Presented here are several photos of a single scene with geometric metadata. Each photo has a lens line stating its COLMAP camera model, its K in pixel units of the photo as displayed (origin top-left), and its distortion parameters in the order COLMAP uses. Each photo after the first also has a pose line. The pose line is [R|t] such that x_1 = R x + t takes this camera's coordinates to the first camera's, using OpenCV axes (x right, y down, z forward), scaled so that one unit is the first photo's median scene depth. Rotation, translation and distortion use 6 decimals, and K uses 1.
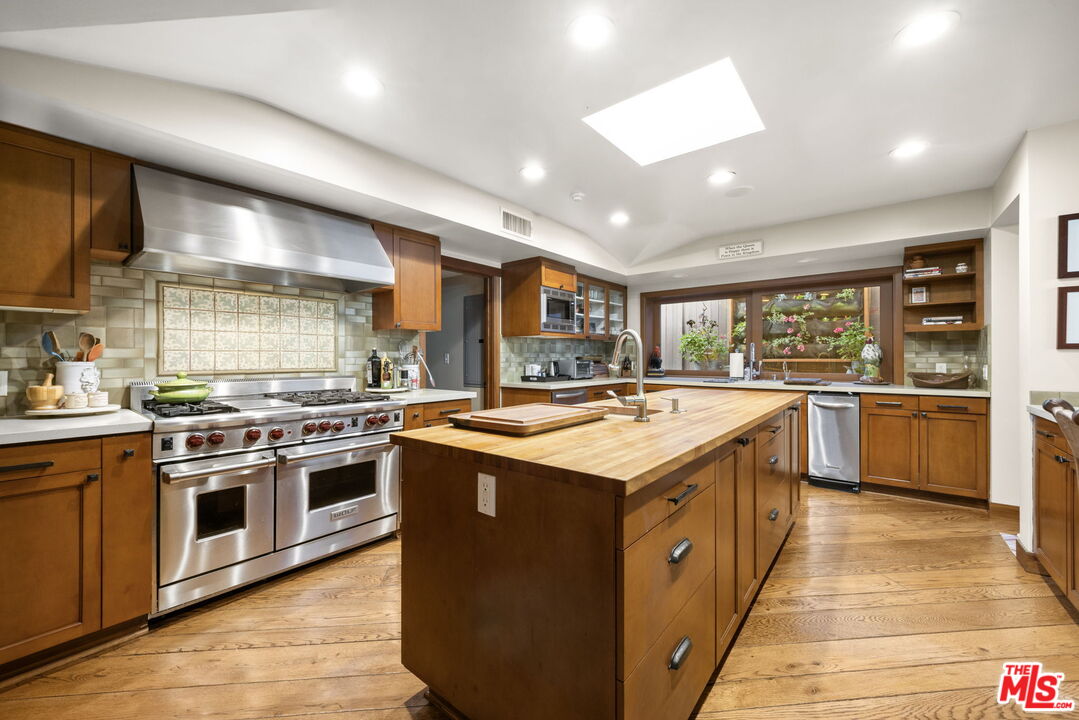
lens RADIAL K [[477.8, 0, 536.8], [0, 477.8, 357.9], [0, 0, 1]] dist [0.004221, 0.000117]
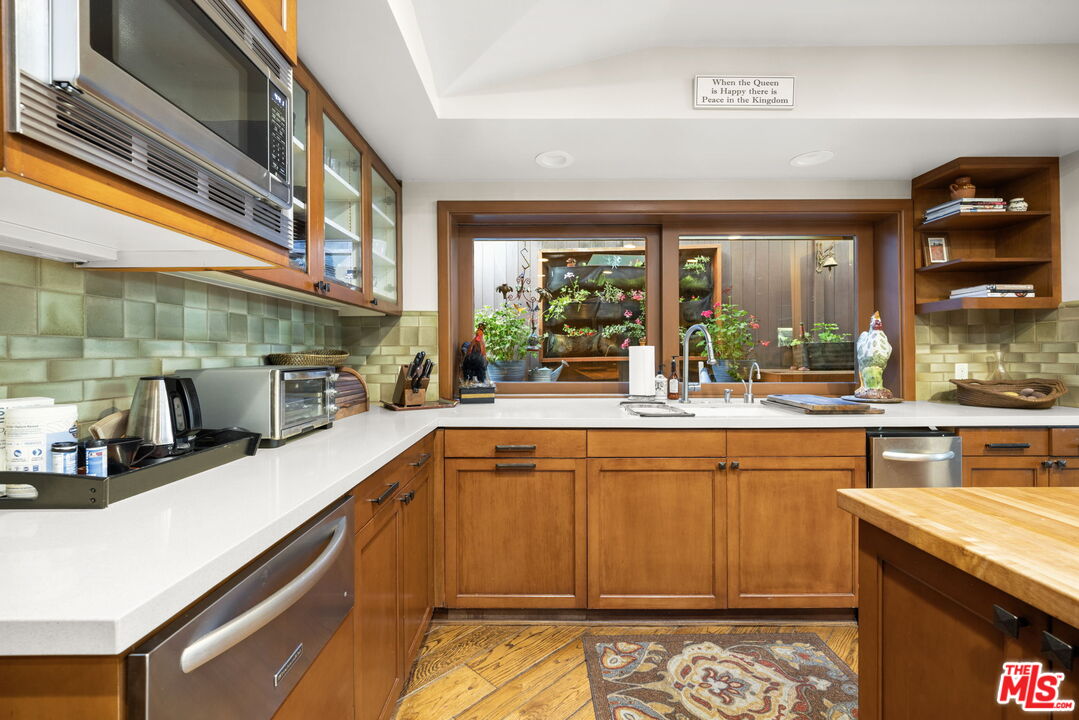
lens RADIAL K [[477.8, 0, 539.9], [0, 477.8, 355.3], [0, 0, 1]] dist [0.004221, 0.000117]
pose [[0.782304, -0.004356, 0.622881, 0.031618], [0.003453, 0.999991, 0.002657, -0.002588], [-0.622887, 0.000072, 0.782312, 0.730550]]
